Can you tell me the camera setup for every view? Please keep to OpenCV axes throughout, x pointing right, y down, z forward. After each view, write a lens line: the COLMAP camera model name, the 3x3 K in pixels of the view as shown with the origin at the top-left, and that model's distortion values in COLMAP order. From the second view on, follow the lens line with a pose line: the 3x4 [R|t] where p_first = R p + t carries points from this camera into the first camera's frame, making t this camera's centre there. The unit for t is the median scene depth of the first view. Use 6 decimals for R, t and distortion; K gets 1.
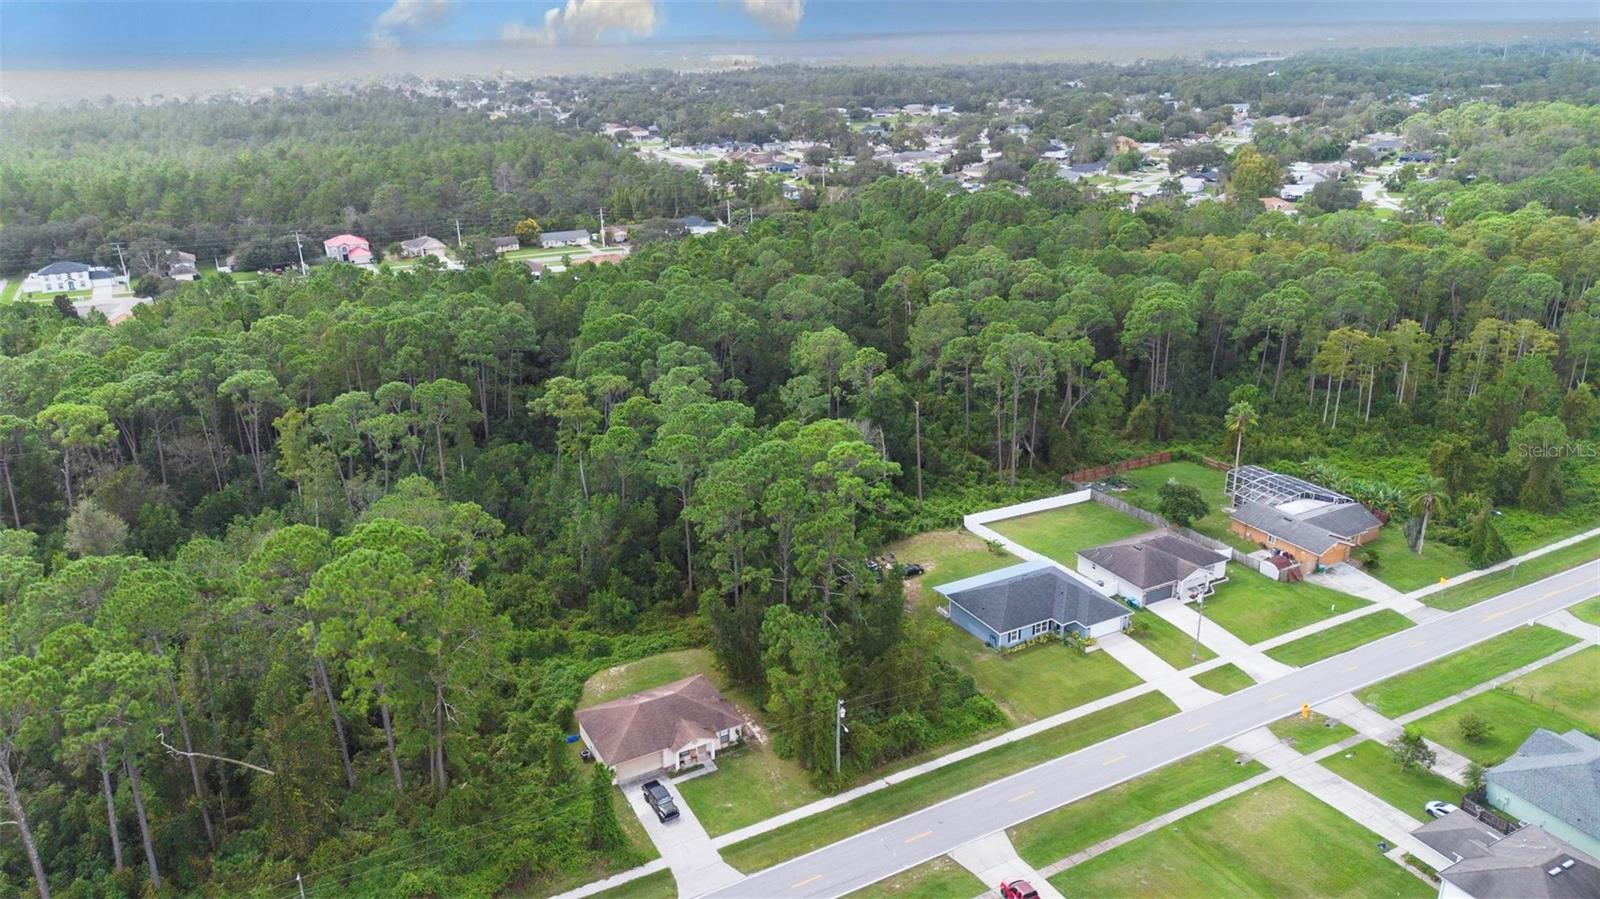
lens RADIAL K [[1130.3, 0, 802.9], [0, 1130.3, 450.1], [0, 0, 1]] dist [0.076937, -0.077713]
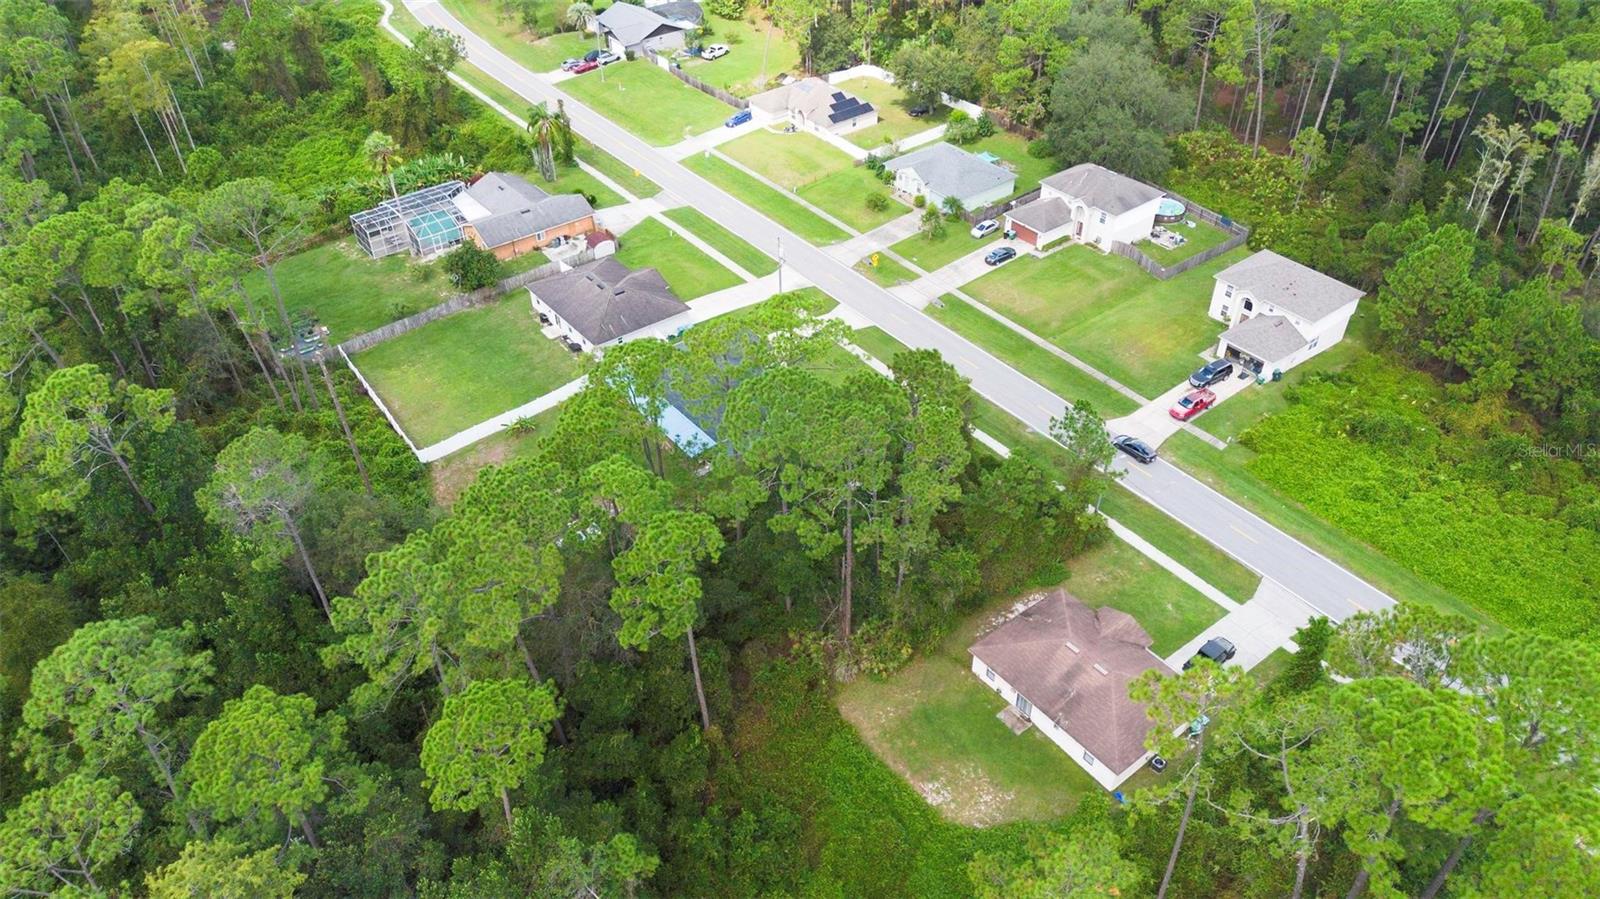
lens RADIAL K [[1130.3, 0, 802.9], [0, 1130.3, 450.1], [0, 0, 1]] dist [0.076937, -0.077713]
pose [[-0.168700, -0.605268, 0.777940, -0.515965], [0.350398, 0.700871, 0.621290, -0.346779], [-0.921283, 0.377400, 0.093848, 0.923433]]
